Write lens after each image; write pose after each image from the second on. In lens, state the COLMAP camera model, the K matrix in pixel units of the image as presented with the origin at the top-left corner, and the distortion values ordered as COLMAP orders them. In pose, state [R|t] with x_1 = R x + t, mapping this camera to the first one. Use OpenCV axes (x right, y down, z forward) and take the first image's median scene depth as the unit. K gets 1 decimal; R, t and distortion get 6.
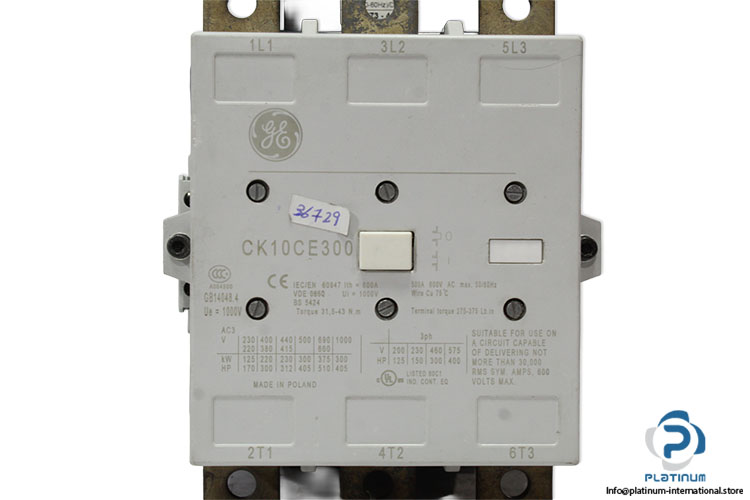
lens RADIAL K [[1599.6, 0, 375.1], [0, 1599.6, 247.3], [0, 0, 1]] dist [-0.002857, 0.000000]
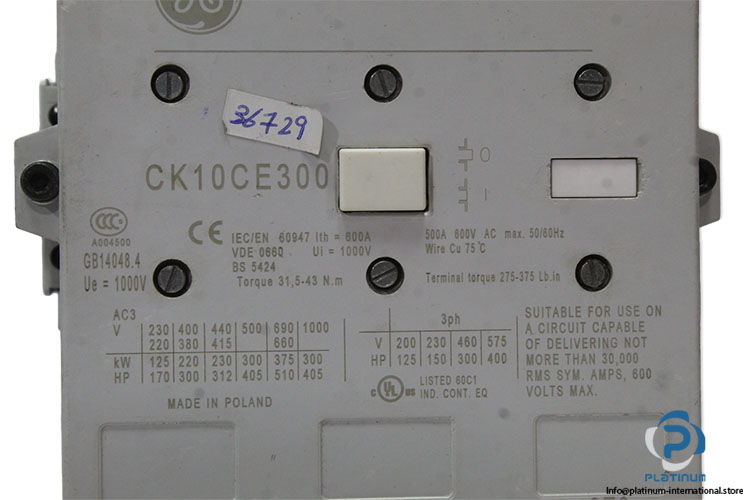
lens RADIAL K [[1841.8, 0, 375.5], [0, 1841.8, 253.1], [0, 0, 1]] dist [0.015774, 0.000000]
pose [[0.998424, -0.015313, 0.053991, -0.034344], [0.015410, 0.999880, -0.001388, 0.031008], [-0.053963, 0.002218, 0.998540, 0.299435]]
